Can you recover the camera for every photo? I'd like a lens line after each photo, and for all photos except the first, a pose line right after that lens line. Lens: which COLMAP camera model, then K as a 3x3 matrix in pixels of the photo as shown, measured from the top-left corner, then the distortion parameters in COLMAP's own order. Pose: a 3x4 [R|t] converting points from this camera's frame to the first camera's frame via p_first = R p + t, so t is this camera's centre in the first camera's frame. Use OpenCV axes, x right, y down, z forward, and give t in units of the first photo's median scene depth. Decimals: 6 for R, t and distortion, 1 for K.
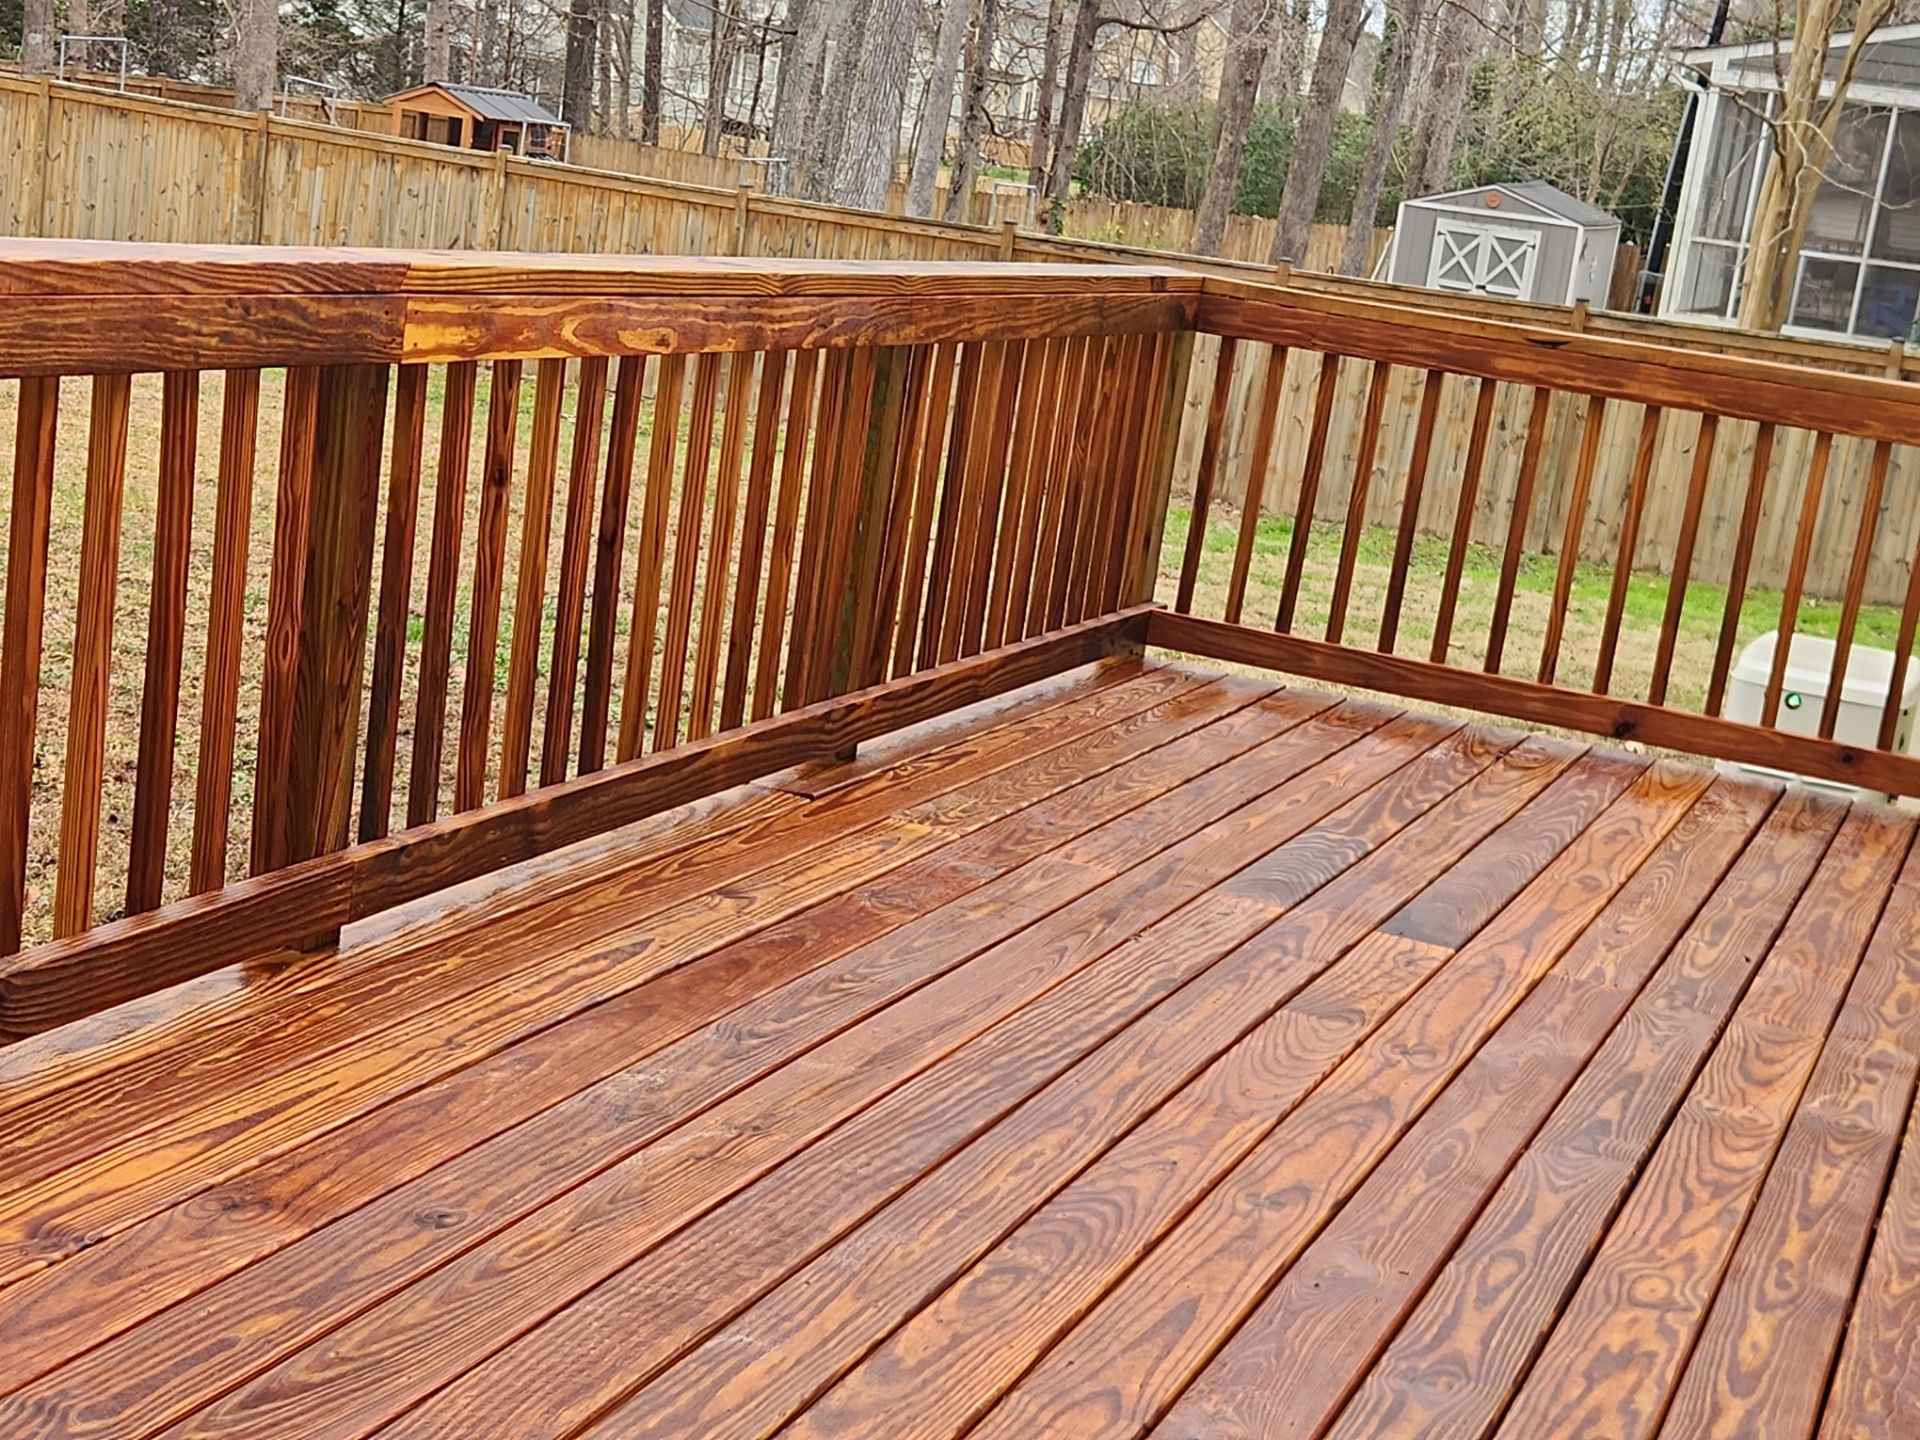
lens RADIAL K [[2947.4, 0, 967.0], [0, 2947.4, 709.7], [0, 0, 1]] dist [0.113731, 0.000000]
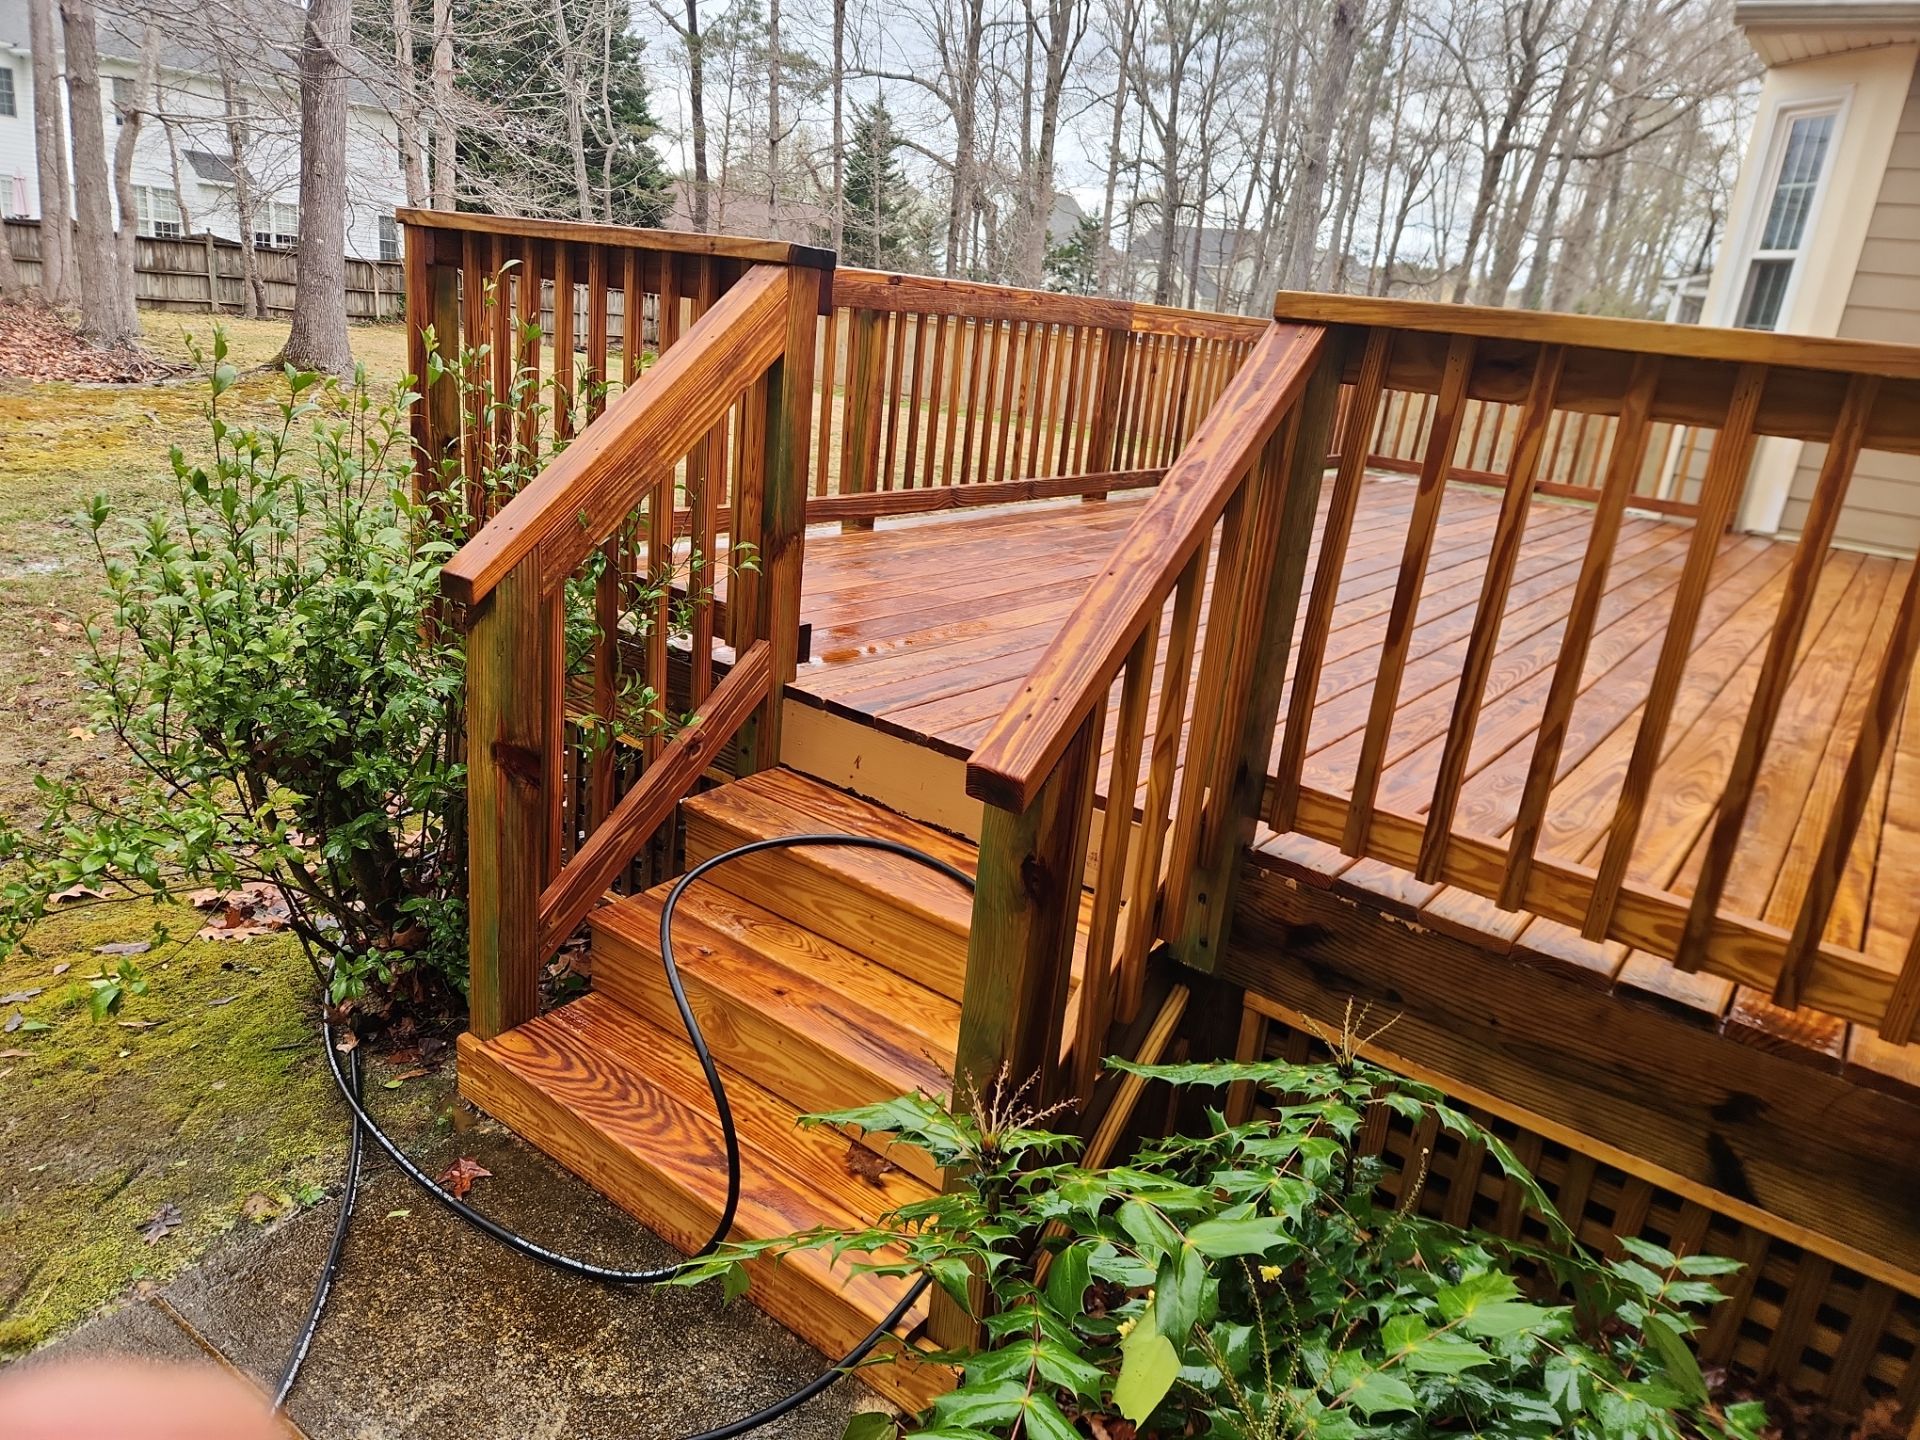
lens RADIAL K [[1286.9, 0, 967.3], [0, 1286.9, 723.9], [0, 0, 1]] dist [0.027714, -0.014924]
pose [[0.964480, 0.050540, -0.259275, 0.043117], [-0.027400, 0.995373, 0.092102, 0.189561], [0.262730, -0.081726, 0.961402, -0.525456]]
